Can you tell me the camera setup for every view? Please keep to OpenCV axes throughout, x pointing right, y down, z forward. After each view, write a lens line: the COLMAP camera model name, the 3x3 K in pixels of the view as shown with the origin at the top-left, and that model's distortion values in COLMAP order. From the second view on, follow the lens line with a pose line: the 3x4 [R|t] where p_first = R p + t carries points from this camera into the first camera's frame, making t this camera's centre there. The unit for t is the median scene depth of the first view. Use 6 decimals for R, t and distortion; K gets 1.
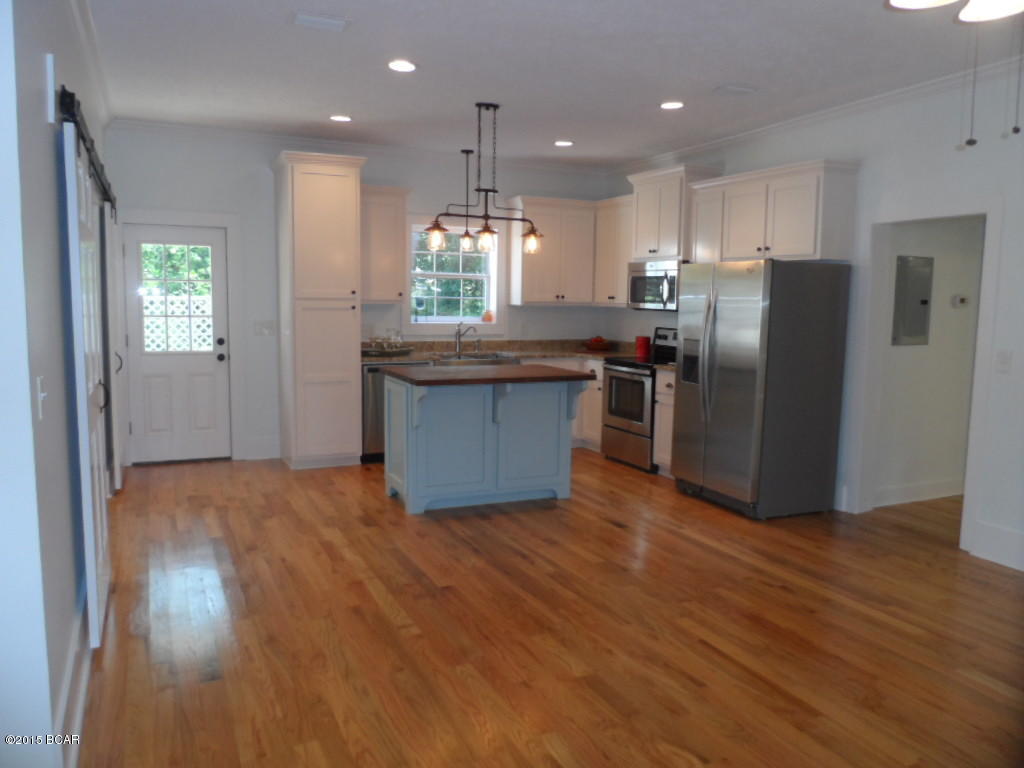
lens RADIAL K [[785.0, 0, 512.0], [0, 785.0, 384.0], [0, 0, 1]] dist [-0.073631, 0.000187]
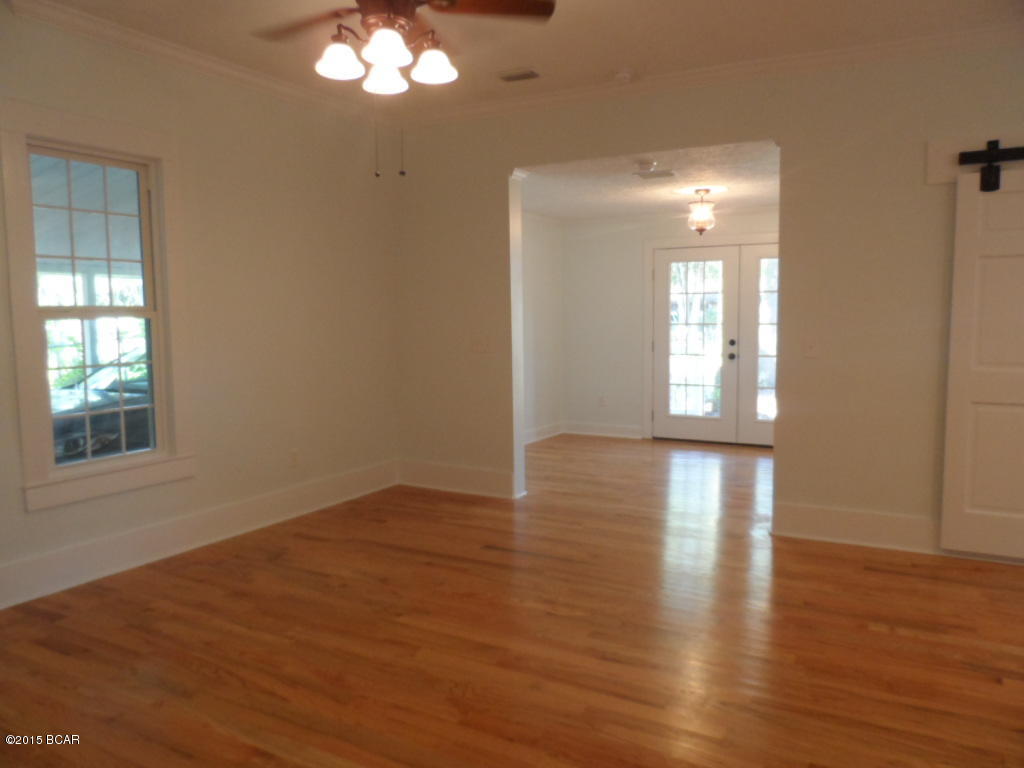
lens RADIAL K [[786.6, 0, 512.0], [0, 786.6, 384.0], [0, 0, 1]] dist [-0.007469, 0.001386]
pose [[-0.821355, 0.044295, -0.568694, 0.821815], [-0.067357, 0.982473, 0.173807, -0.131903], [0.566426, 0.181063, -0.803976, 1.507606]]
